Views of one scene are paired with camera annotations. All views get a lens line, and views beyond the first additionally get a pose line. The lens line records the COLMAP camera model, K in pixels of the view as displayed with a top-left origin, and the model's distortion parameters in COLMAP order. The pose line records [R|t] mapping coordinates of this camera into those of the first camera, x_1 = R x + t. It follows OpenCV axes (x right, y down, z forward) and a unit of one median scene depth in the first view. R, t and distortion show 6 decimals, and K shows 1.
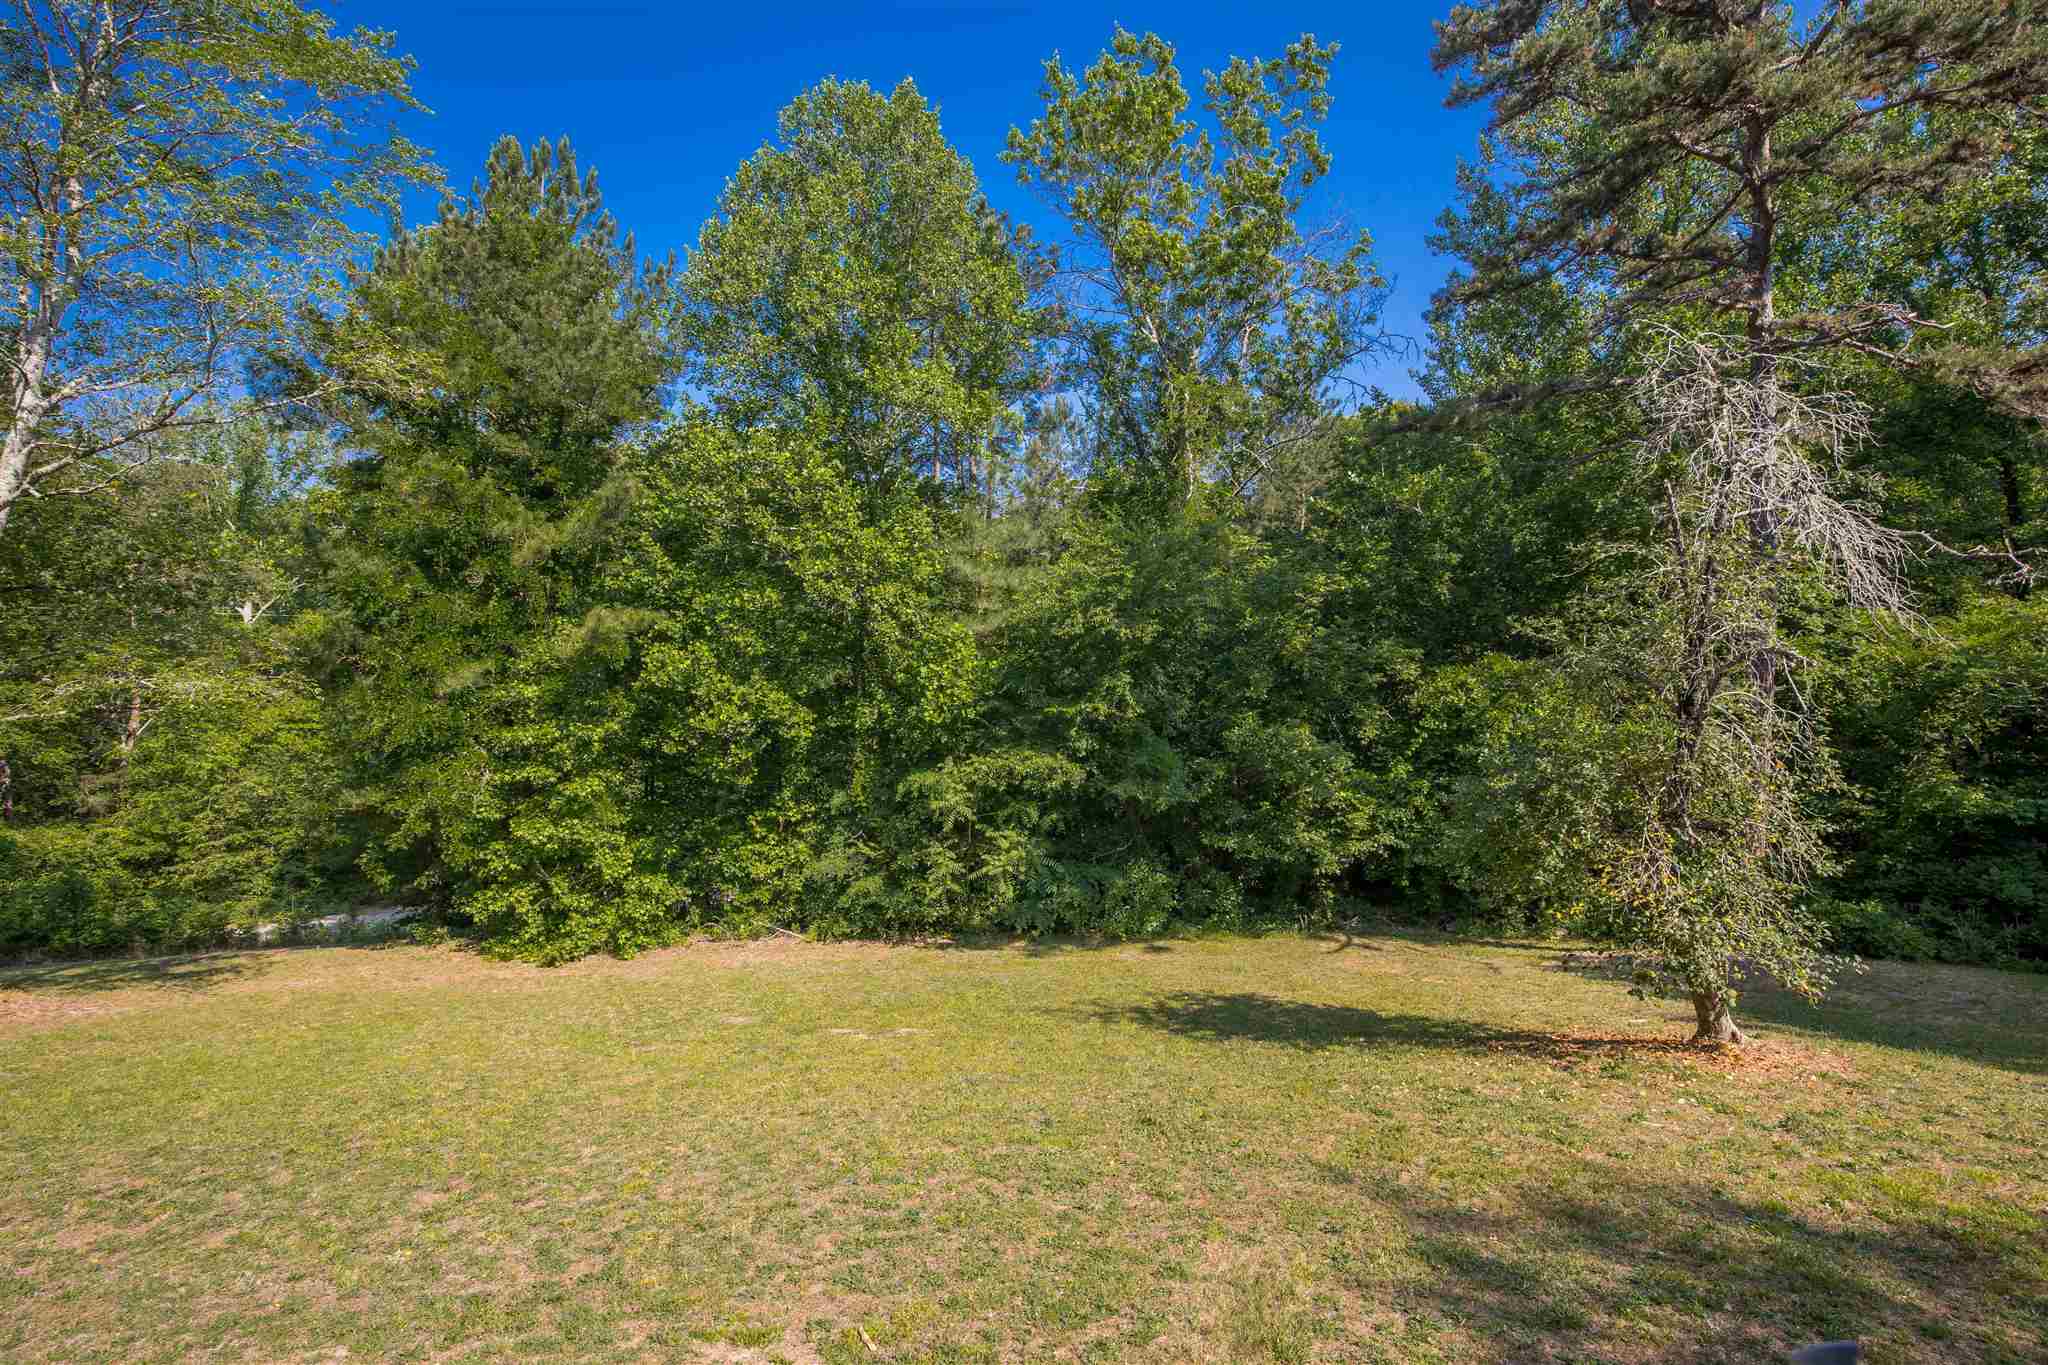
lens RADIAL K [[947.6, 0, 1028.8], [0, 947.6, 670.3], [0, 0, 1]] dist [-0.048148, 0.011812]
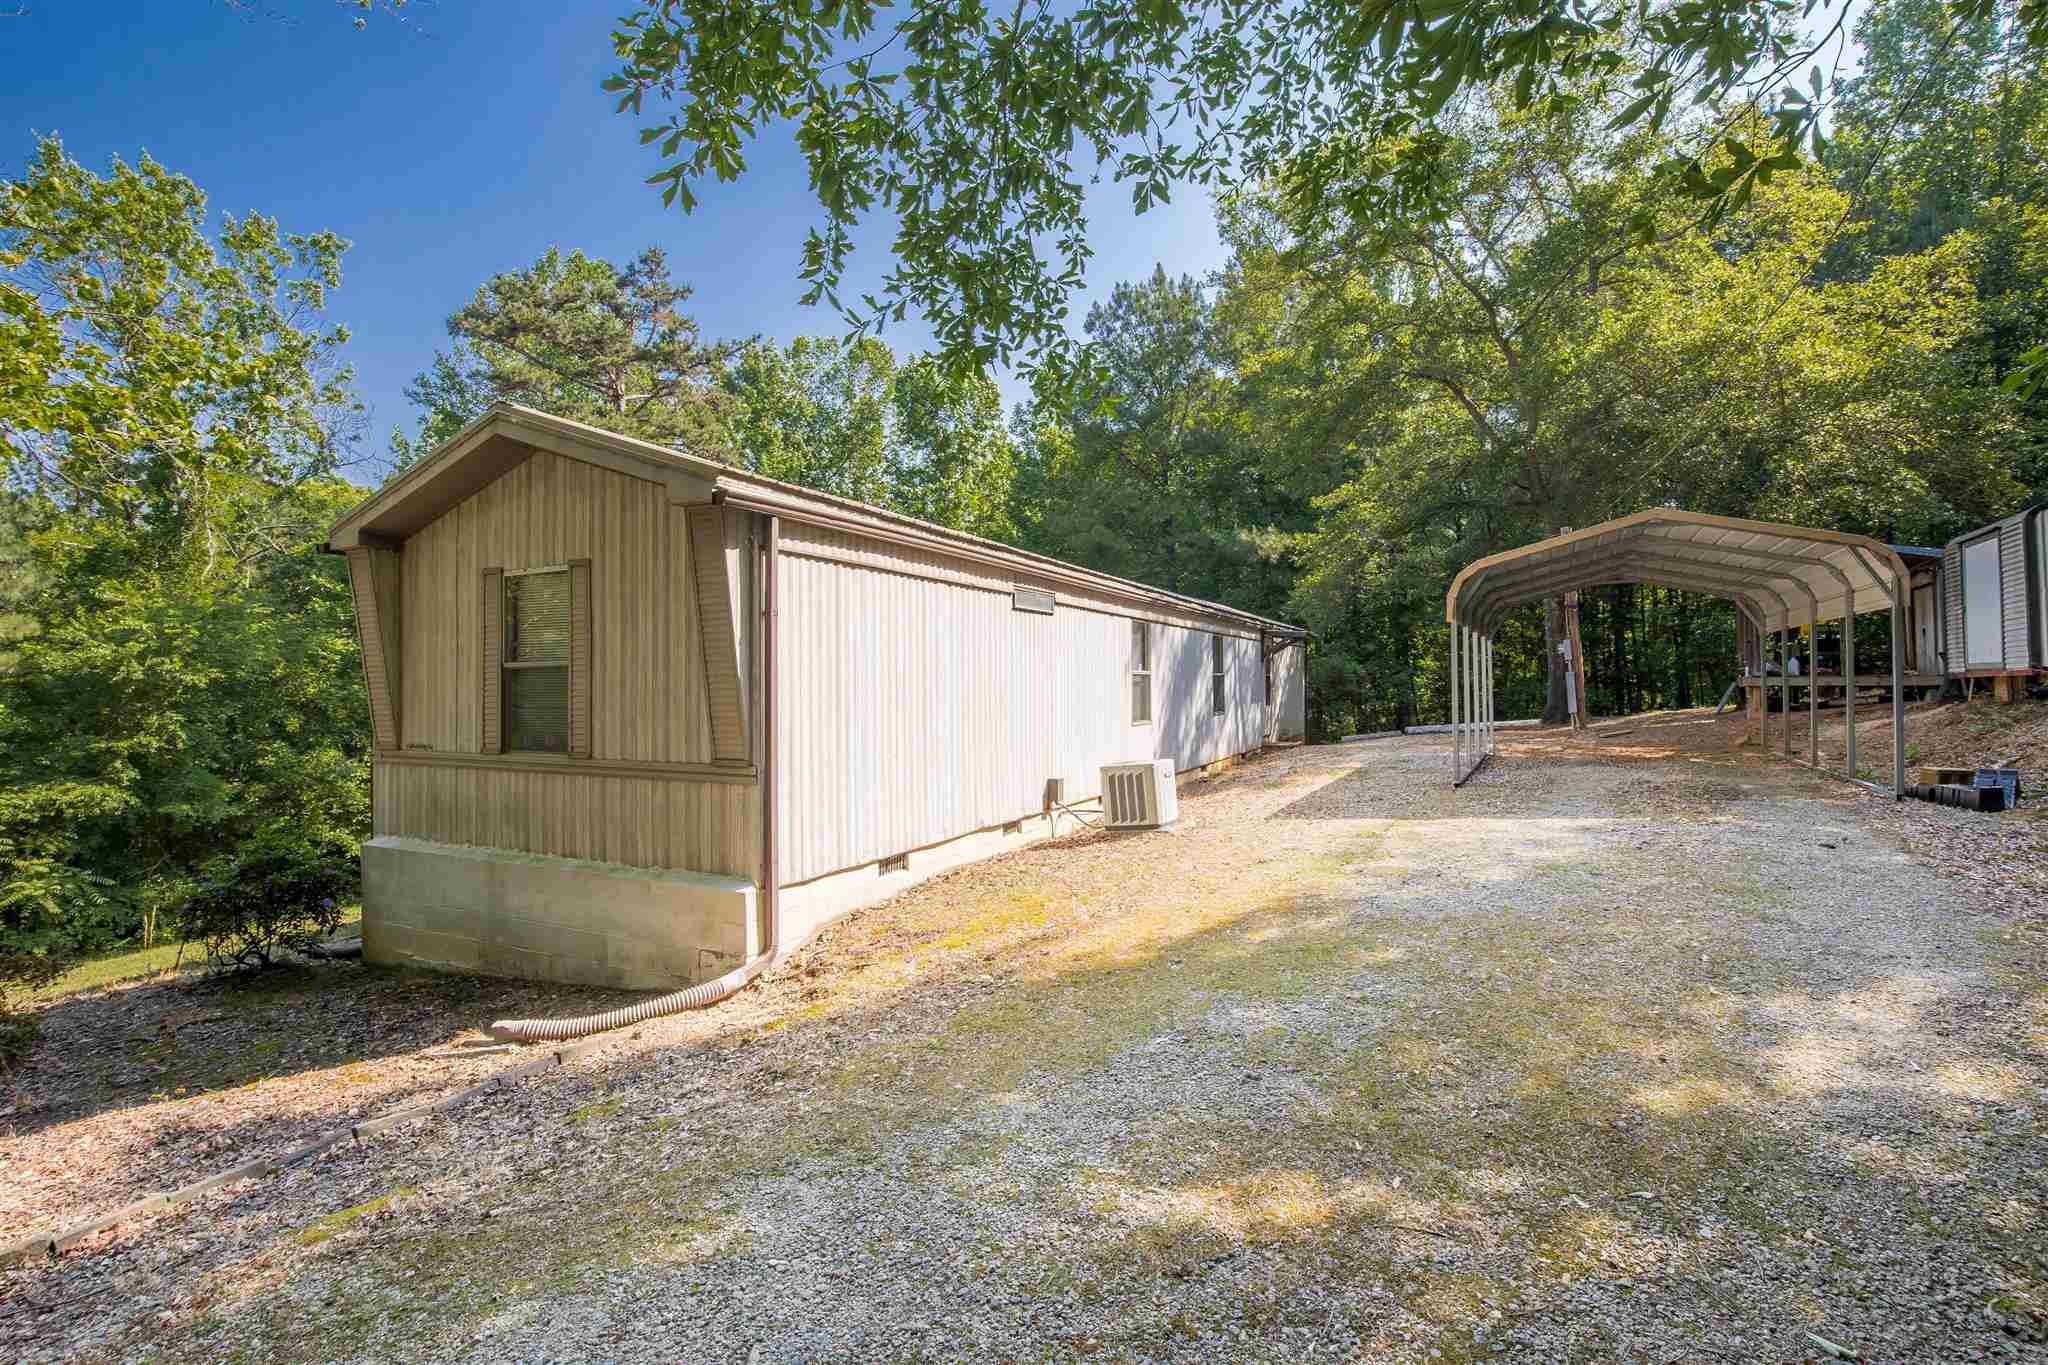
lens RADIAL K [[947.6, 0, 1028.8], [0, 947.6, 670.3], [0, 0, 1]] dist [-0.048148, 0.011812]
pose [[0.459359, 0.024479, 0.887913, -0.422532], [0.036657, 0.998246, -0.046486, 0.041689], [-0.887494, 0.053902, 0.457656, -0.493997]]
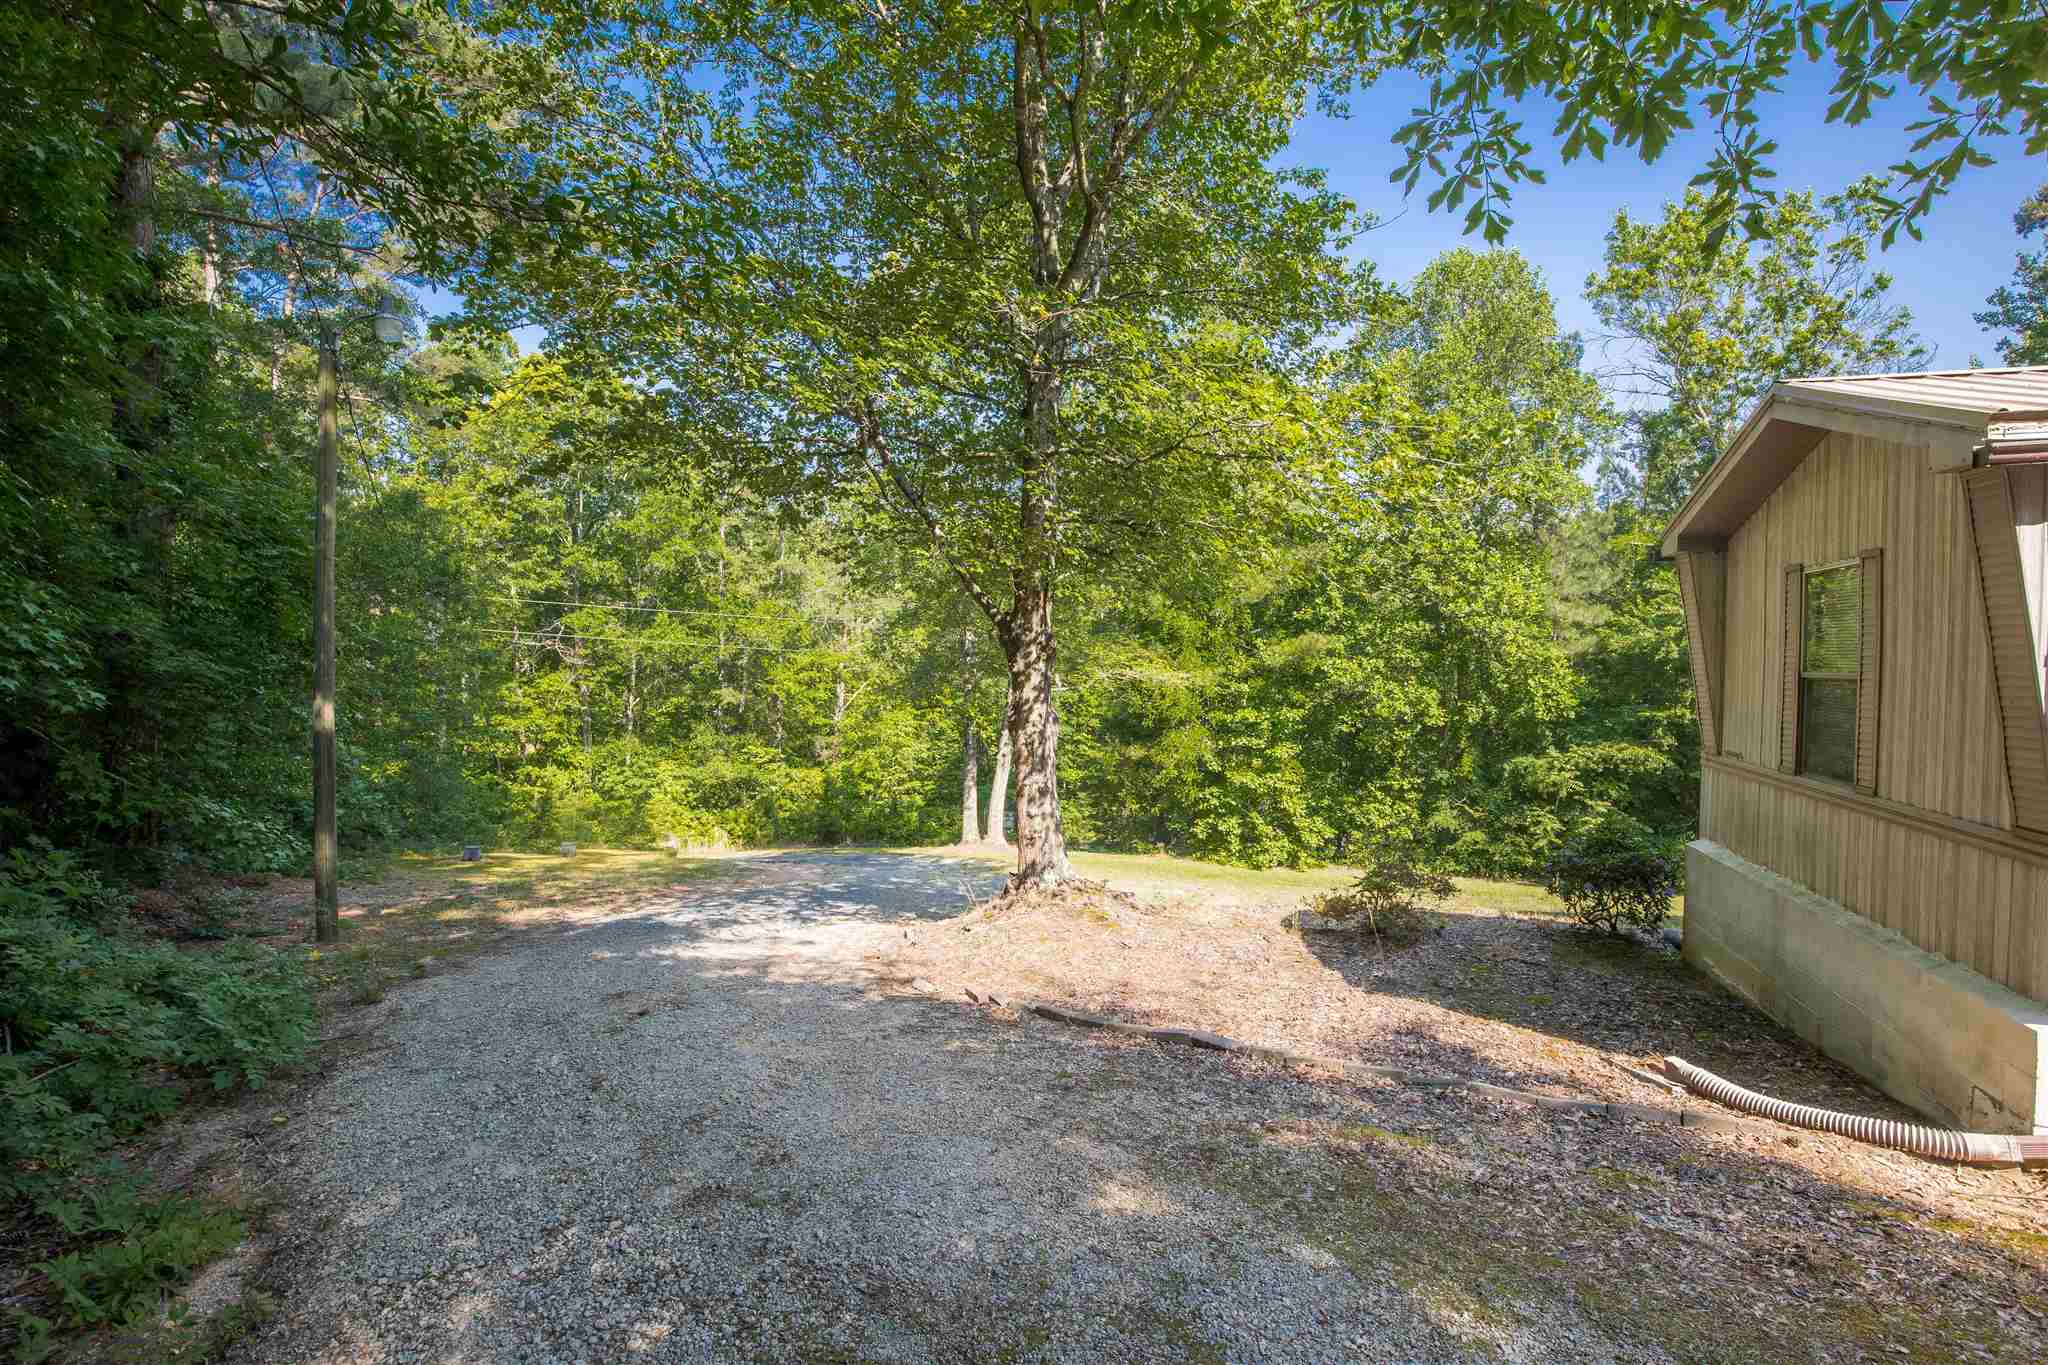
lens RADIAL K [[947.6, 0, 1028.8], [0, 947.6, 670.3], [0, 0, 1]] dist [-0.048148, 0.011812]
pose [[0.938512, 0.029802, -0.343957, -0.332519], [-0.036405, 0.999256, -0.012753, 0.027252], [0.343321, 0.024491, 0.938899, -0.534524]]
